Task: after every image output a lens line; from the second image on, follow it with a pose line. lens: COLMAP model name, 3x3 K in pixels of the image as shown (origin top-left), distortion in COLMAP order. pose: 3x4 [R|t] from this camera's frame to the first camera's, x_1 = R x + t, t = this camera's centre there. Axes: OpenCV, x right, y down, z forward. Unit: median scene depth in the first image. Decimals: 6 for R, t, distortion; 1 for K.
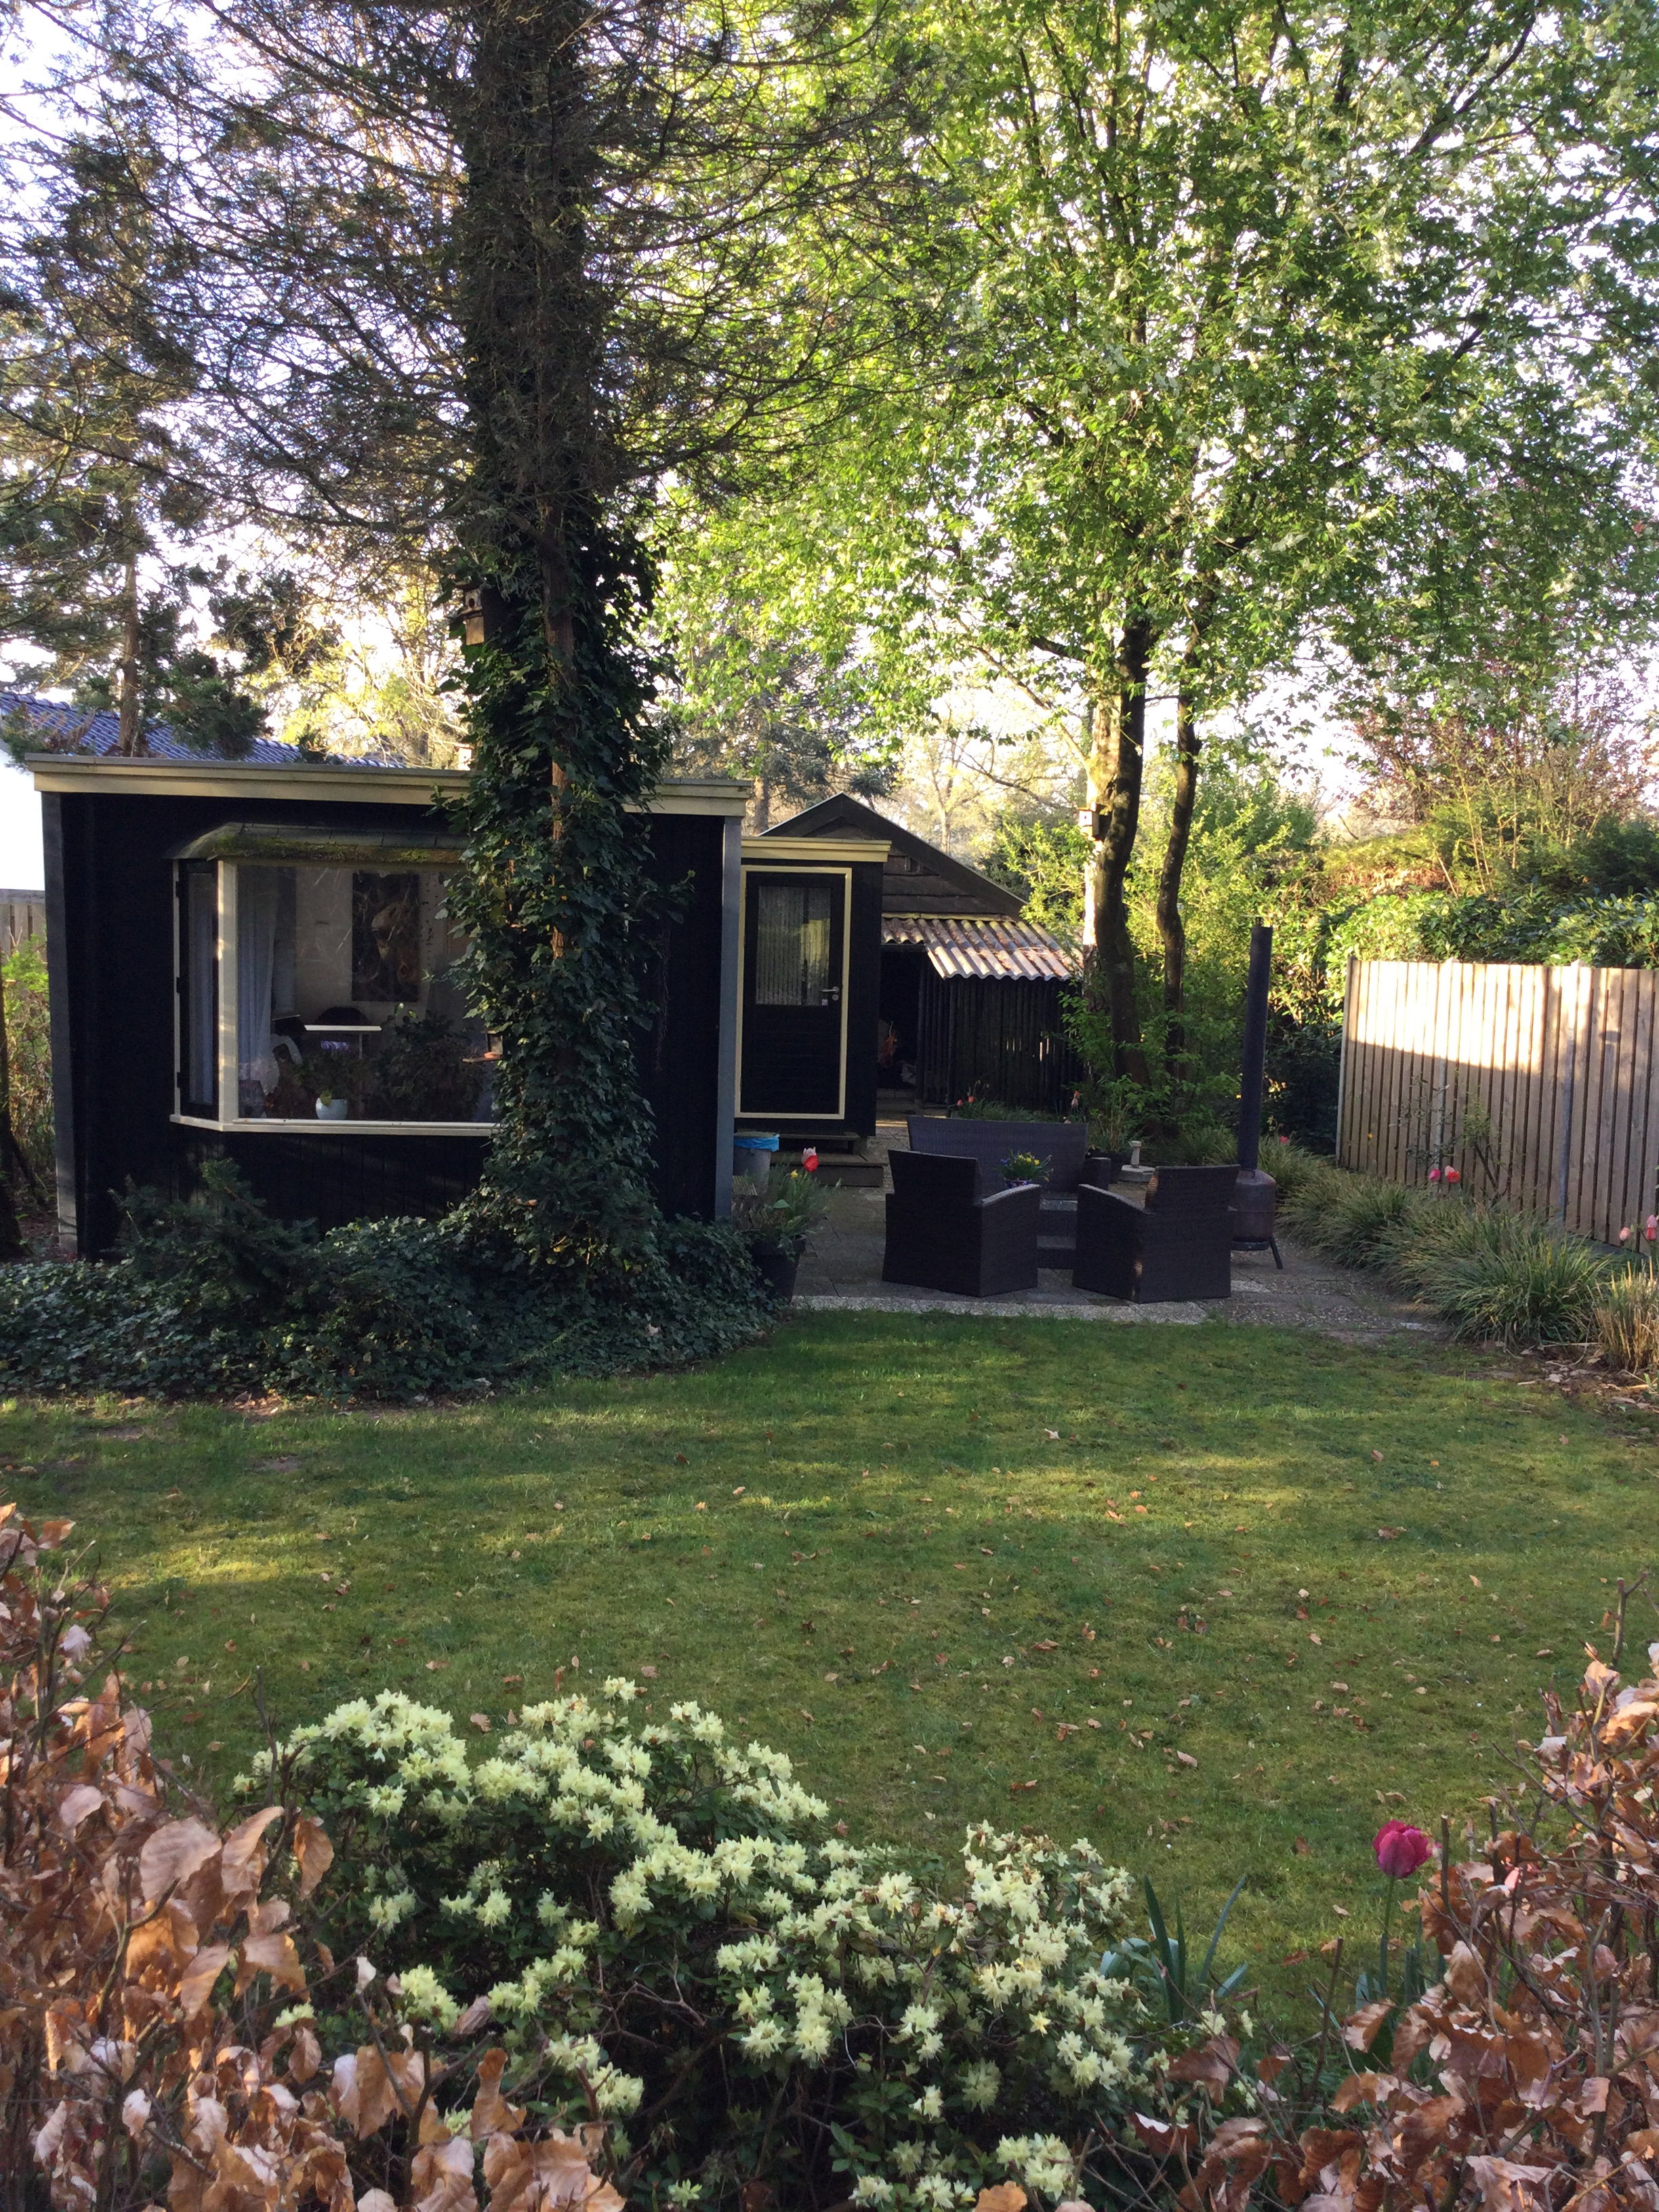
lens RADIAL K [[1948.4, 0, 828.3], [0, 1948.4, 1109.6], [0, 0, 1]] dist [0.060709, 0.001807]
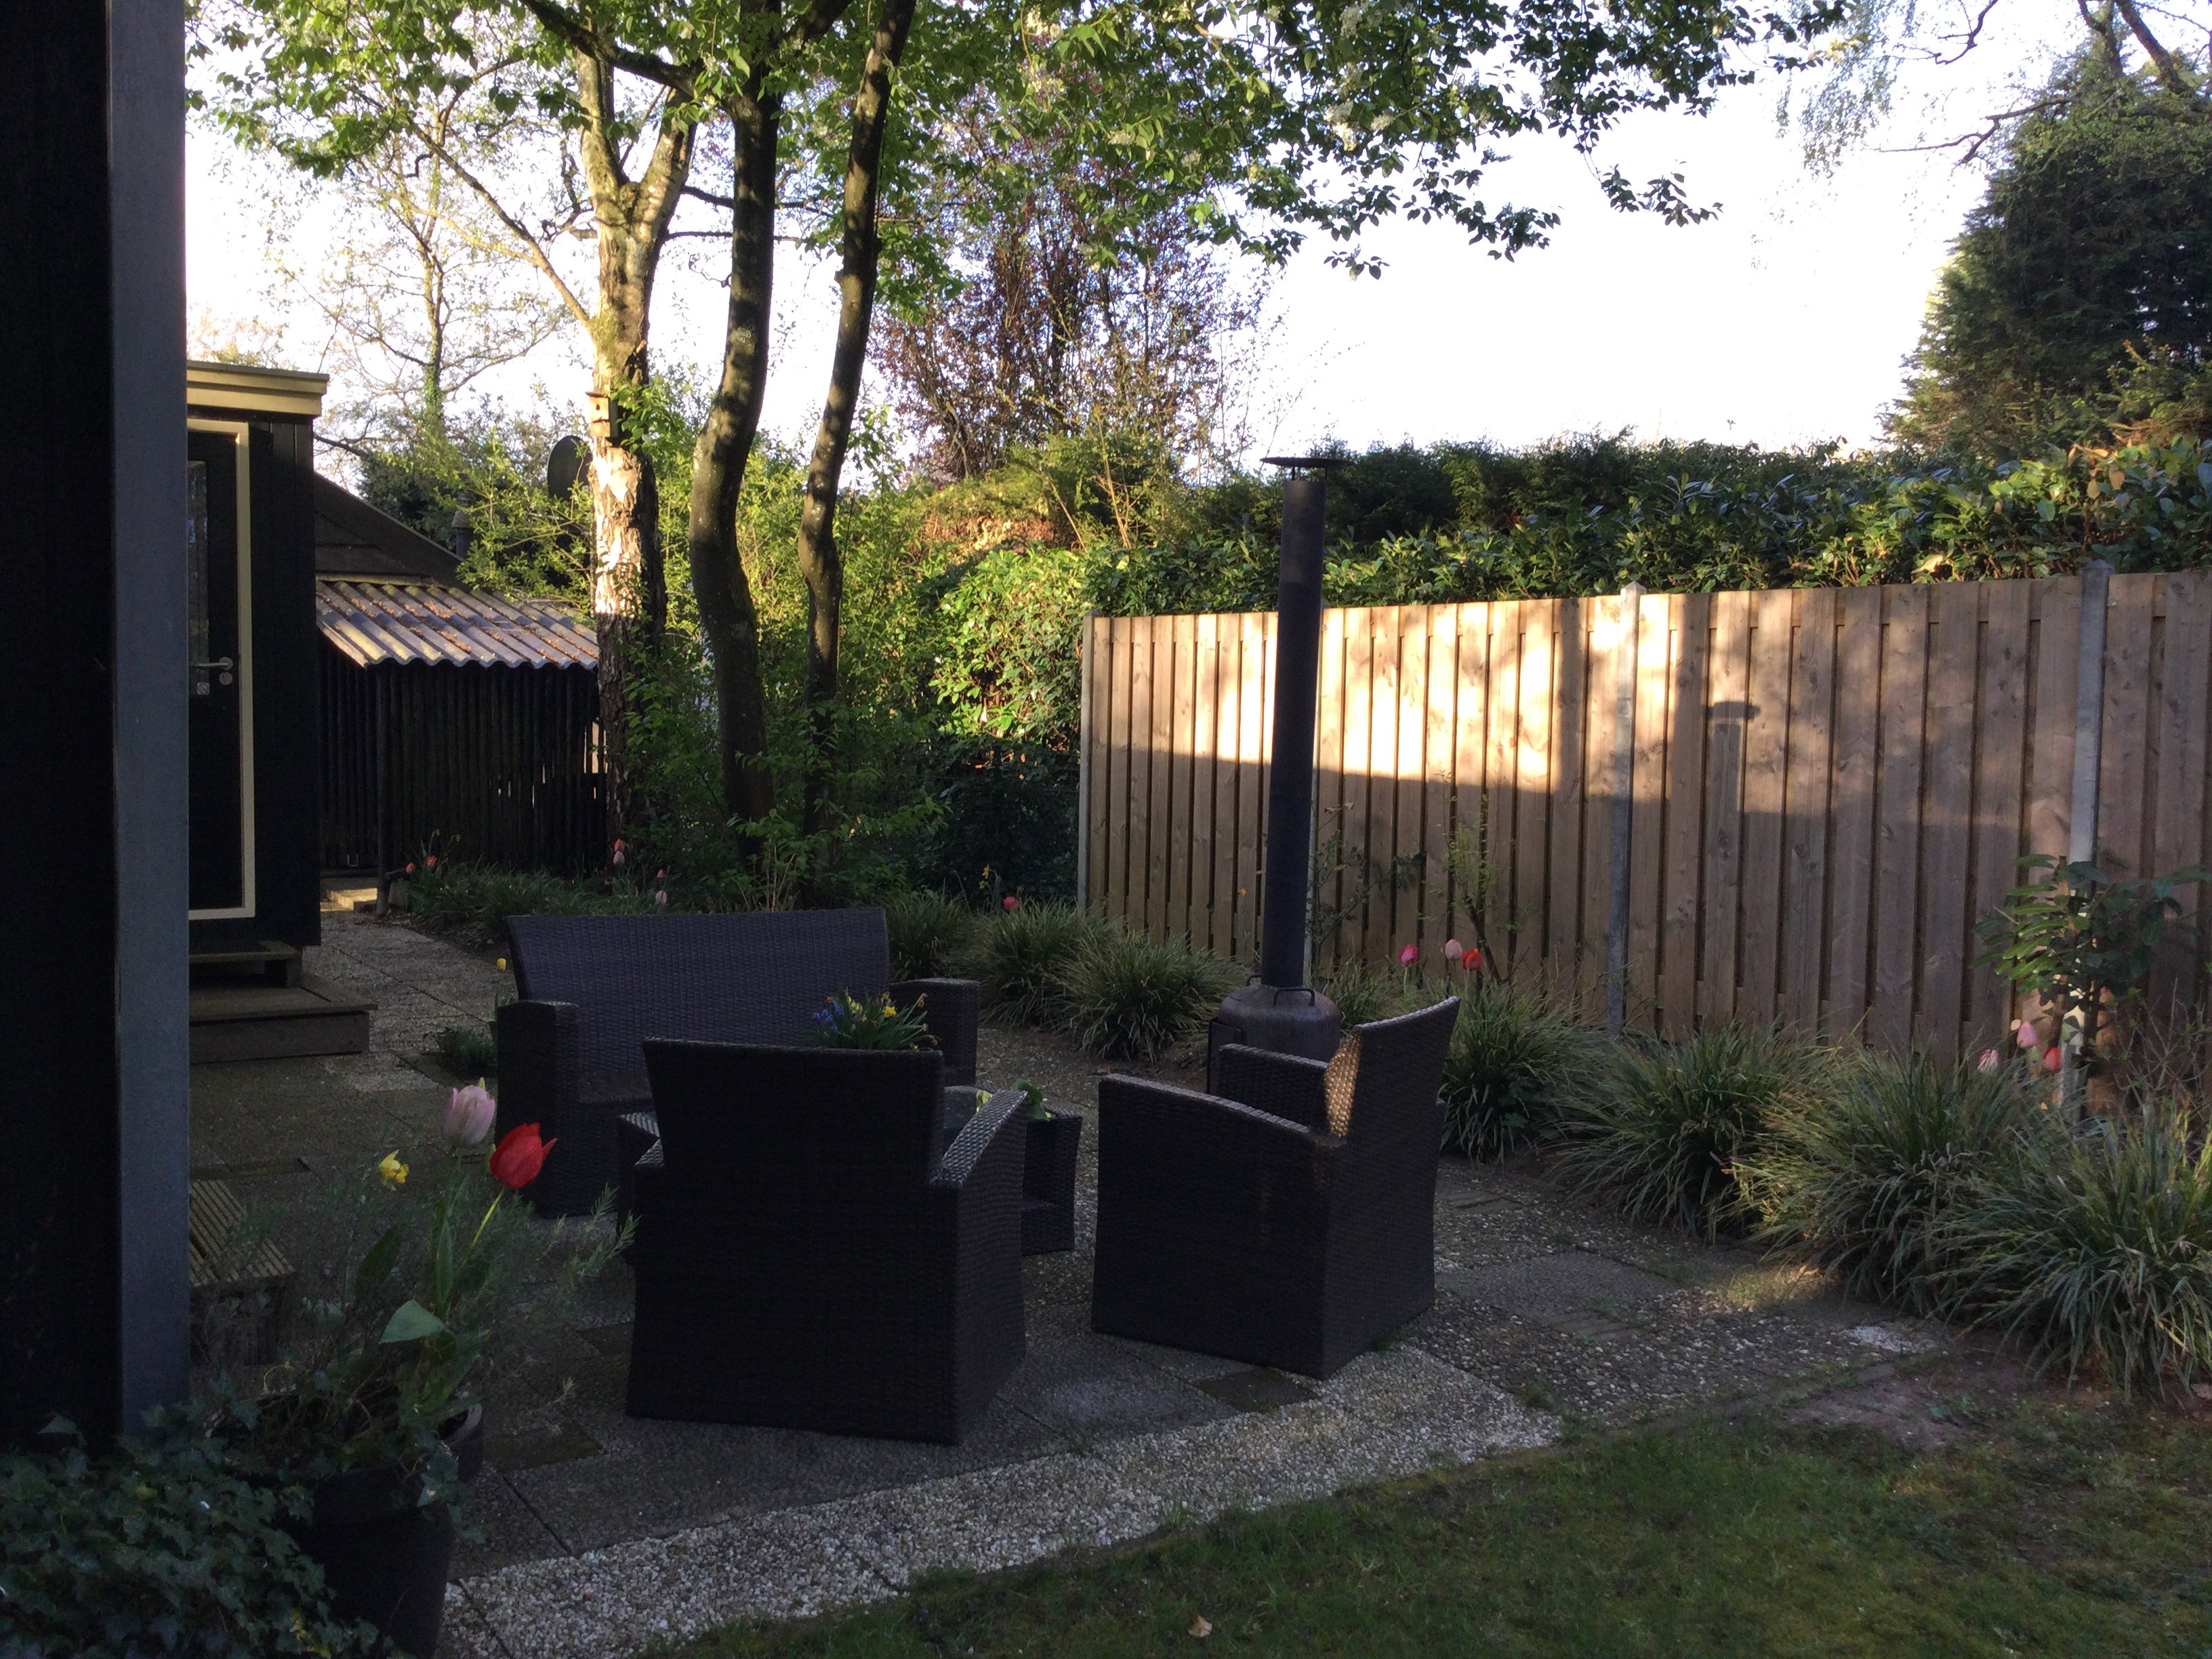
lens RADIAL K [[1948.4, 0, 1111.5], [0, 1948.4, 826.5], [0, 0, 1]] dist [0.060709, 0.001807]
pose [[0.878066, -0.044722, 0.476445, -0.039978], [0.048442, 0.998816, 0.004479, -0.010272], [-0.476081, 0.019147, 0.879193, 0.436067]]
